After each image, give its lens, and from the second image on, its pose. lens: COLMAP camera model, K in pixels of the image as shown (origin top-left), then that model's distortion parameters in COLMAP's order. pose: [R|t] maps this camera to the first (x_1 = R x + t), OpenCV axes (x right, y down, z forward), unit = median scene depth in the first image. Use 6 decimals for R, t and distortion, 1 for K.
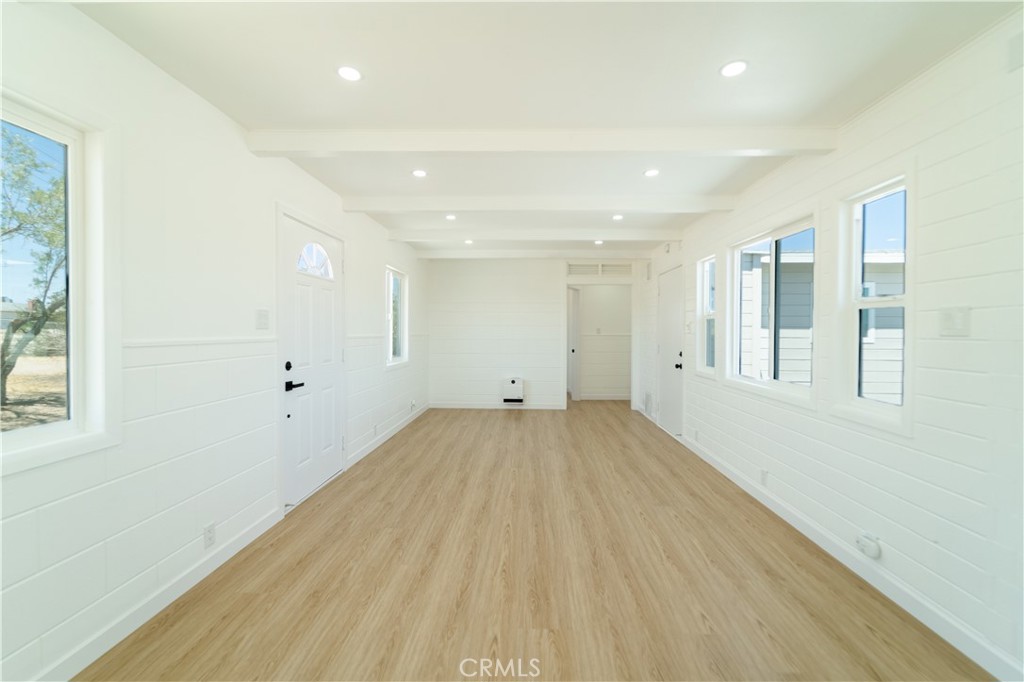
lens RADIAL K [[422.2, 0, 511.1], [0, 422.2, 338.3], [0, 0, 1]] dist [0.001695, -0.002238]
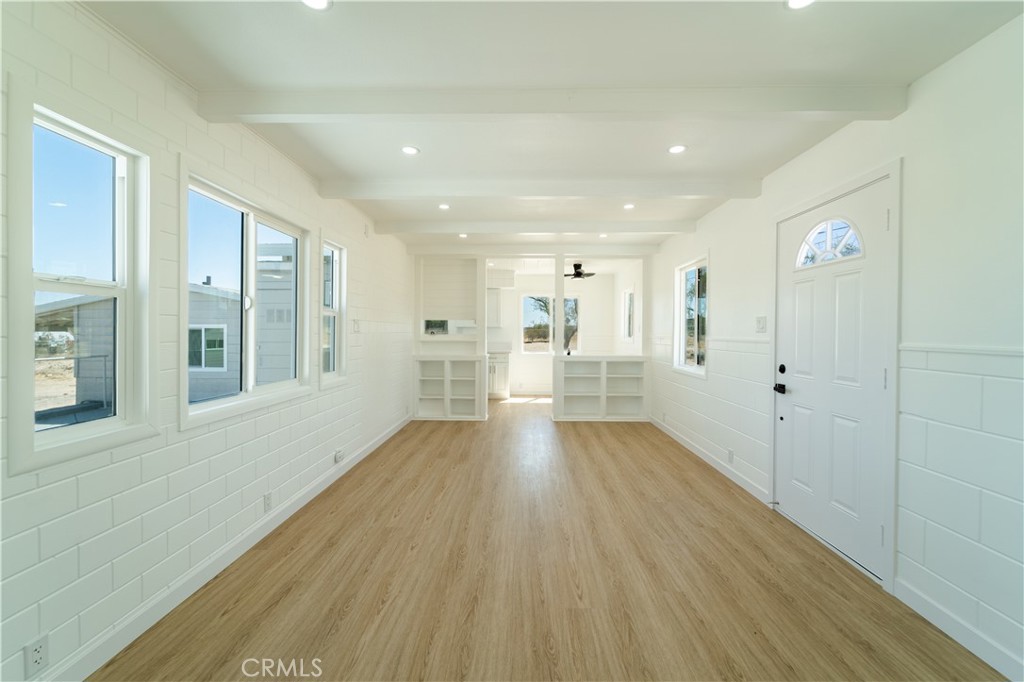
lens RADIAL K [[422.2, 0, 516.2], [0, 422.2, 335.1], [0, 0, 1]] dist [0.001695, -0.002238]
pose [[-0.999546, -0.010489, -0.028232, 0.135828], [-0.011225, 0.999597, 0.026055, -0.033689], [0.027948, 0.026360, -0.999262, 1.937172]]
